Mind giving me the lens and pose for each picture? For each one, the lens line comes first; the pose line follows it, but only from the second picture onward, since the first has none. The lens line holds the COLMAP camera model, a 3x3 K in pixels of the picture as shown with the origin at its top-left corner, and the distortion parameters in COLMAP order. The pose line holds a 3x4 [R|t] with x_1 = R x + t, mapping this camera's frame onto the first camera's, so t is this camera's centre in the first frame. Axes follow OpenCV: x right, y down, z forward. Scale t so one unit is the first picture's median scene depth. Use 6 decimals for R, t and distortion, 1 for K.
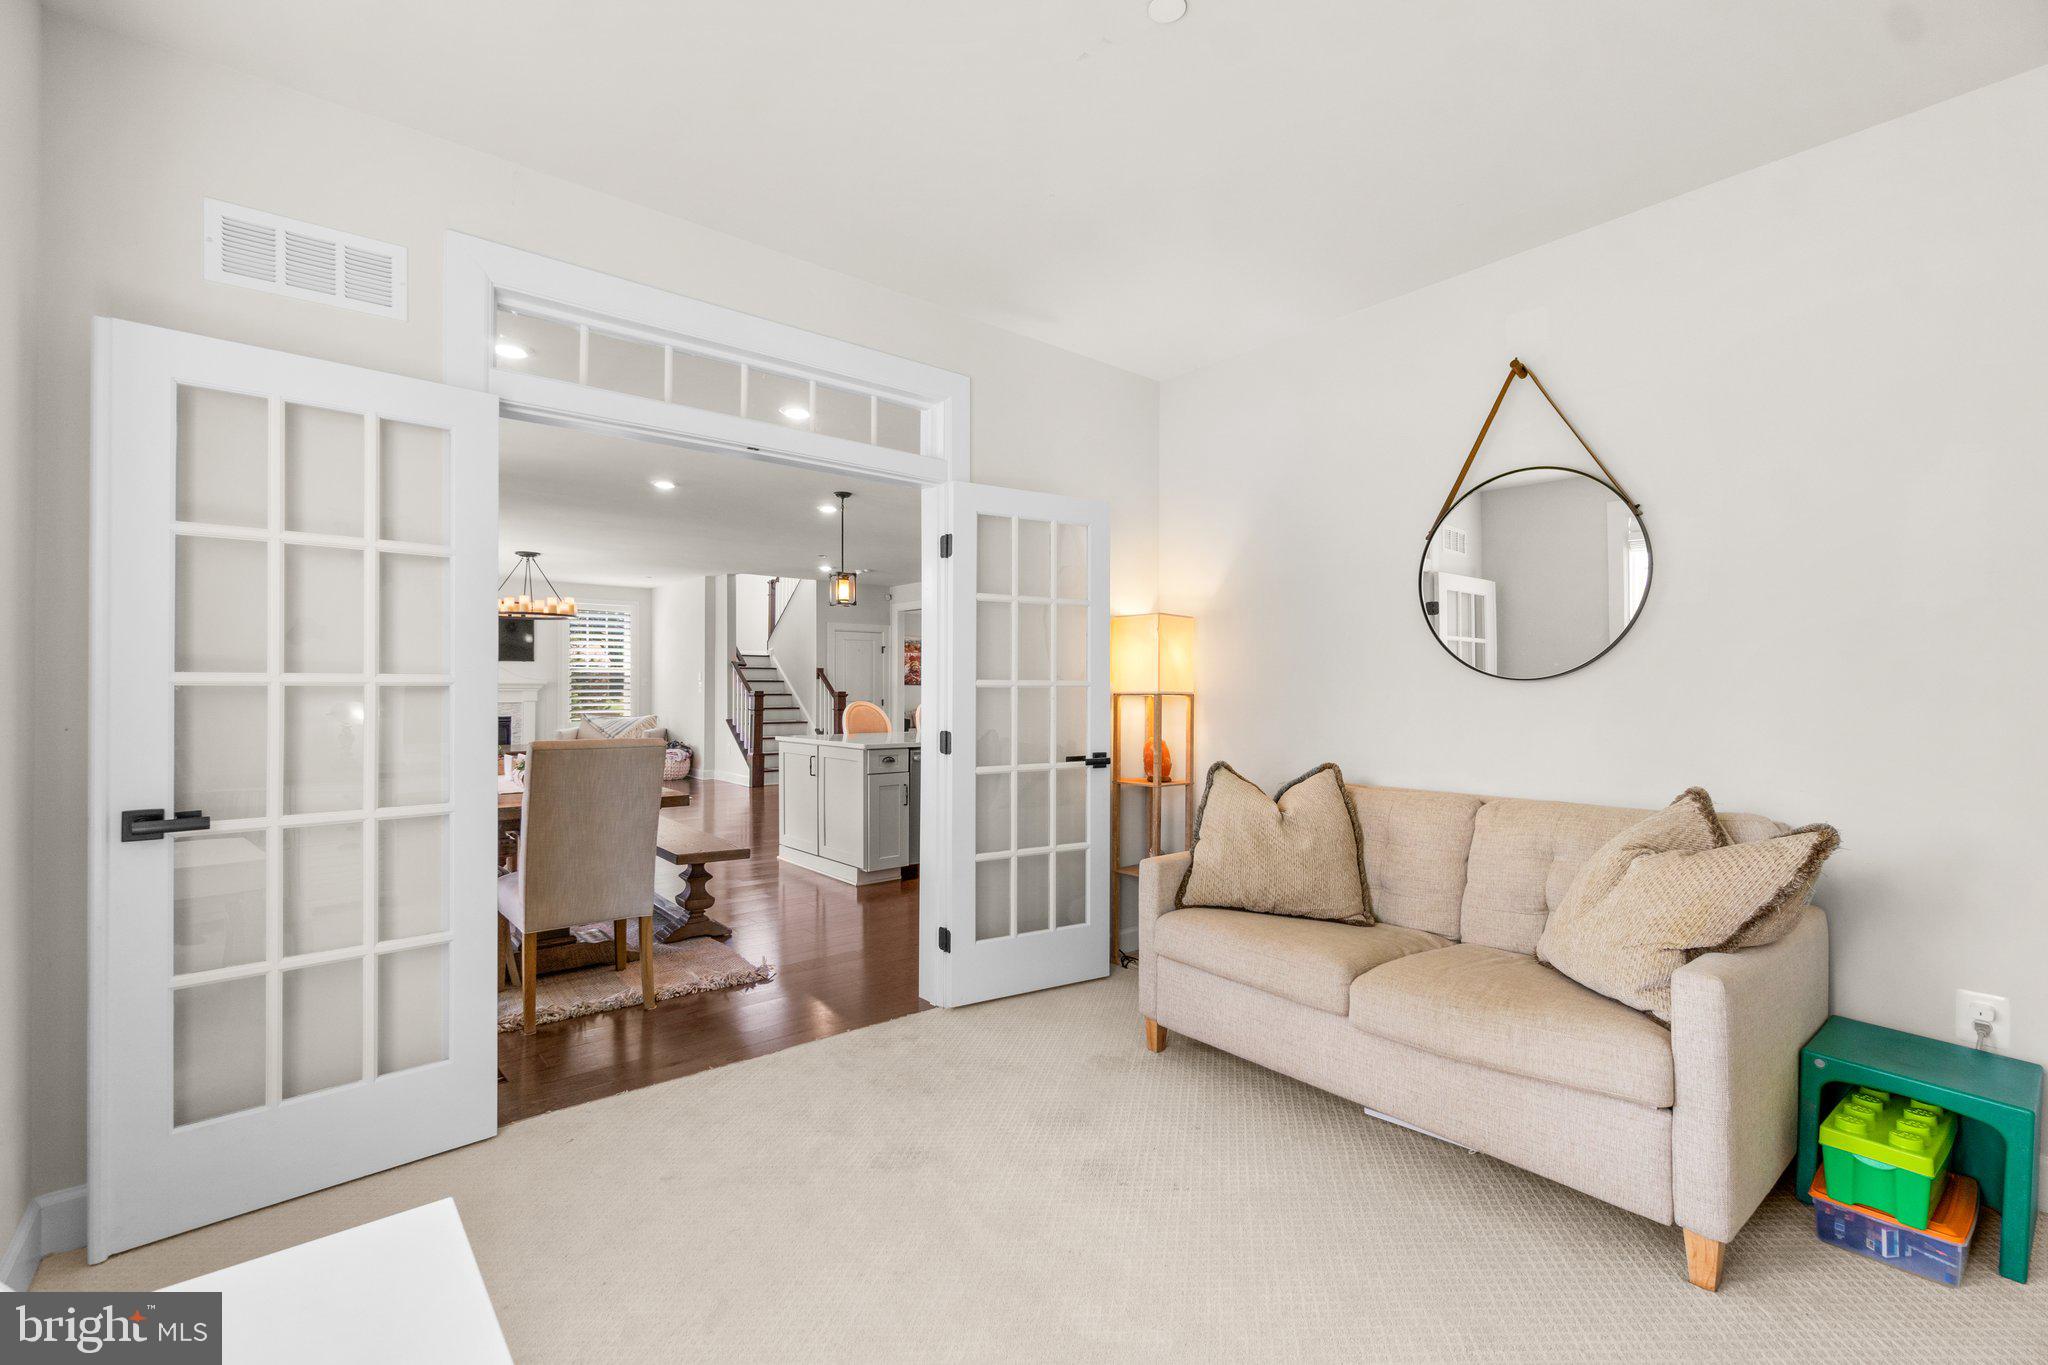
lens RADIAL K [[886.0, 0, 1024.0], [0, 886.0, 682.5], [0, 0, 1]] dist [-0.002067, -0.000083]
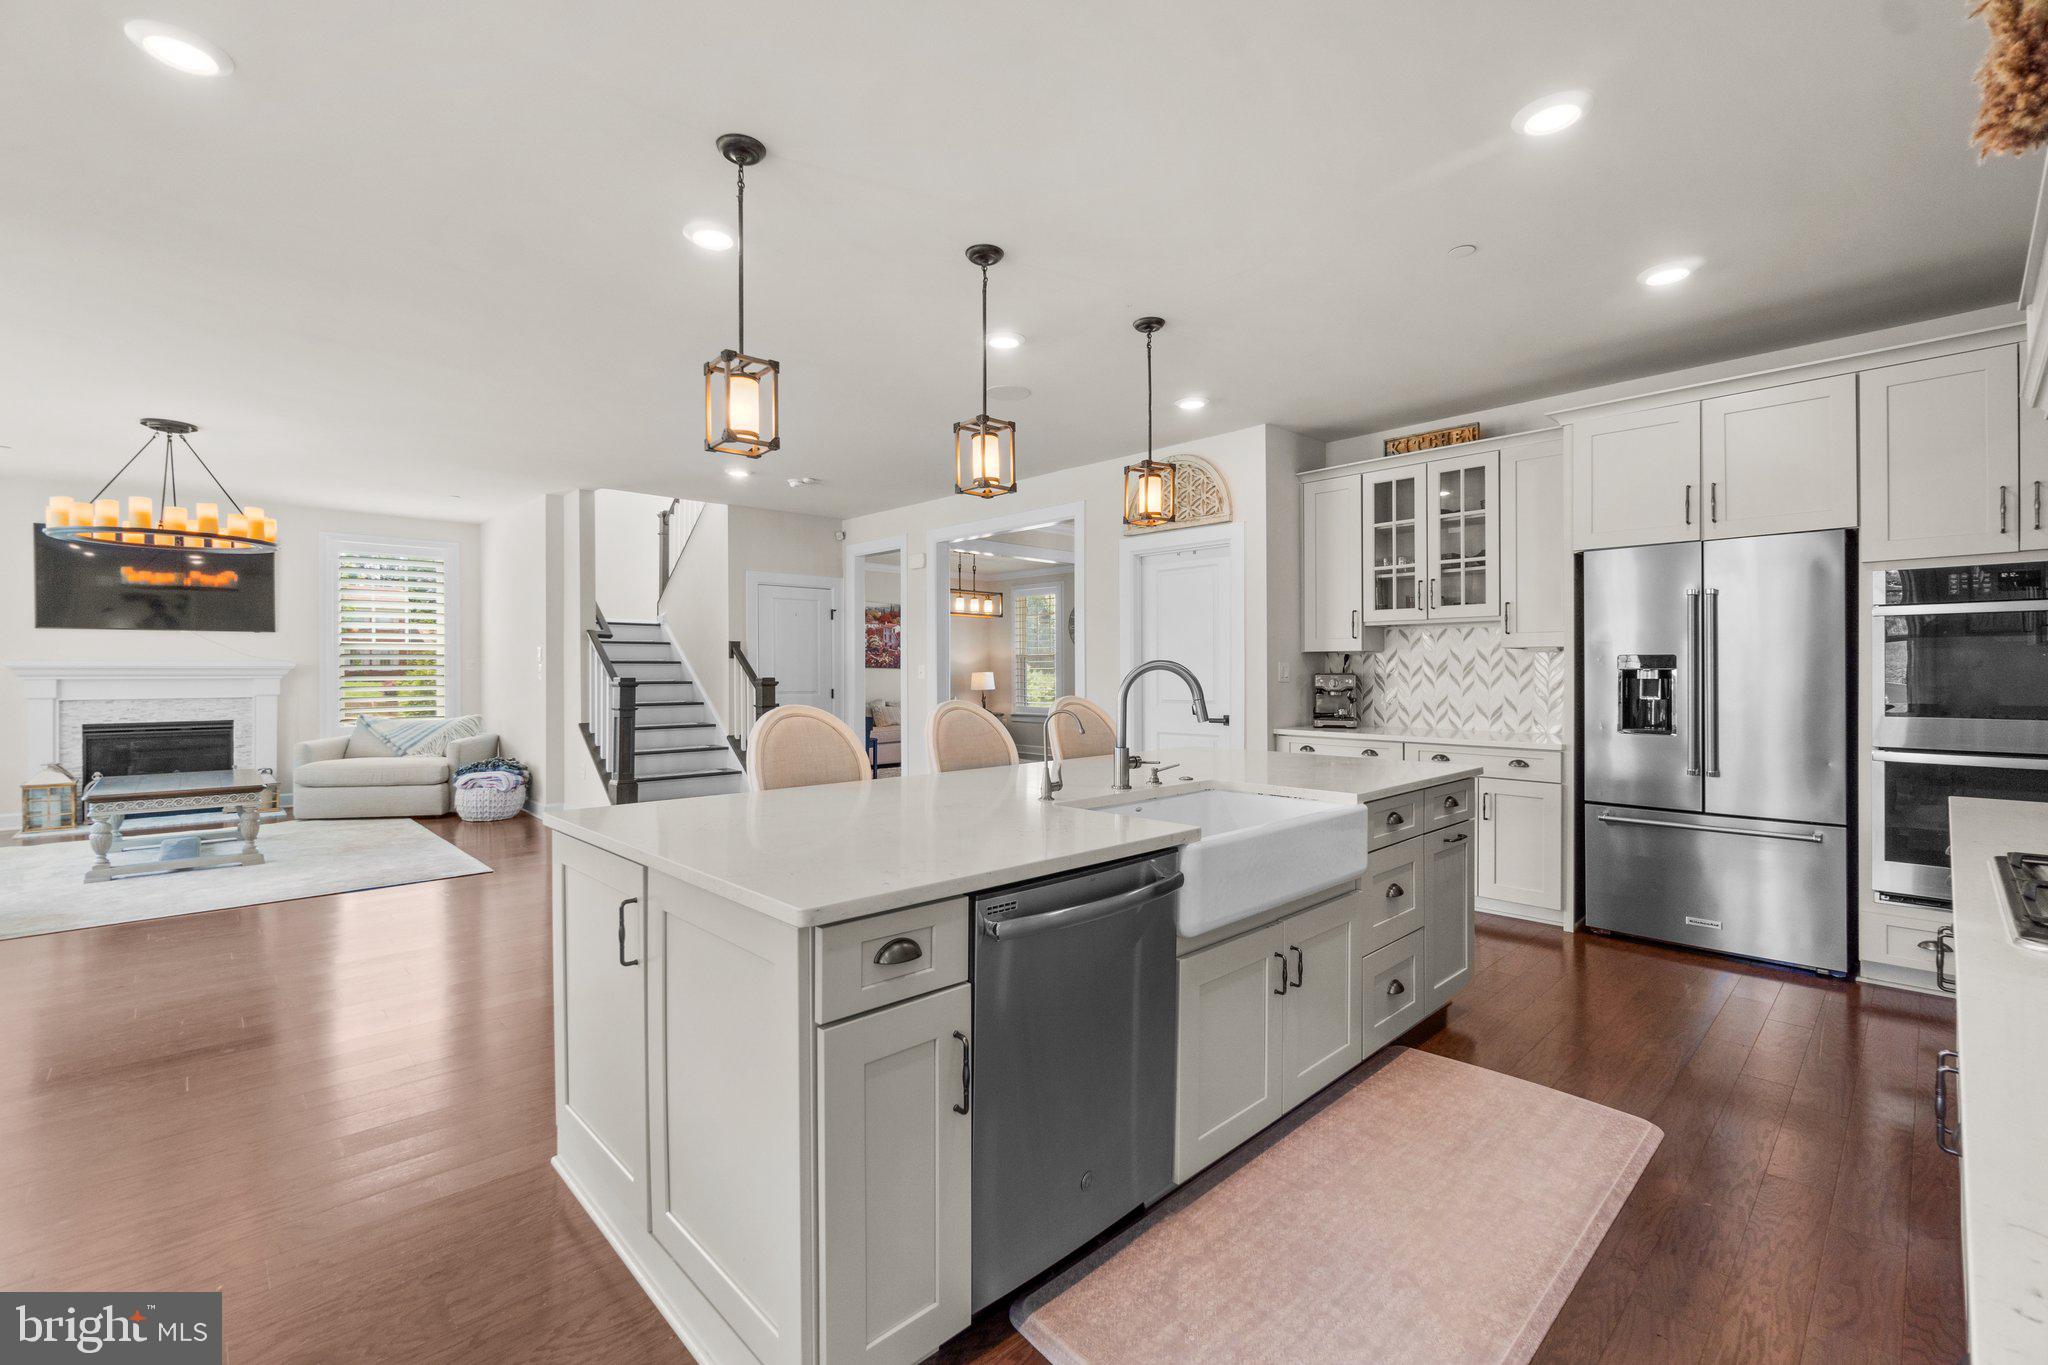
lens RADIAL K [[880.1, 0, 1022.3], [0, 880.1, 673.5], [0, 0, 1]] dist [-0.003312, -0.000410]
pose [[0.997983, -0.004609, 0.063320, -0.063779], [0.004027, 0.999949, 0.009306, 0.002176], [-0.063360, -0.009032, 0.997950, 0.357489]]
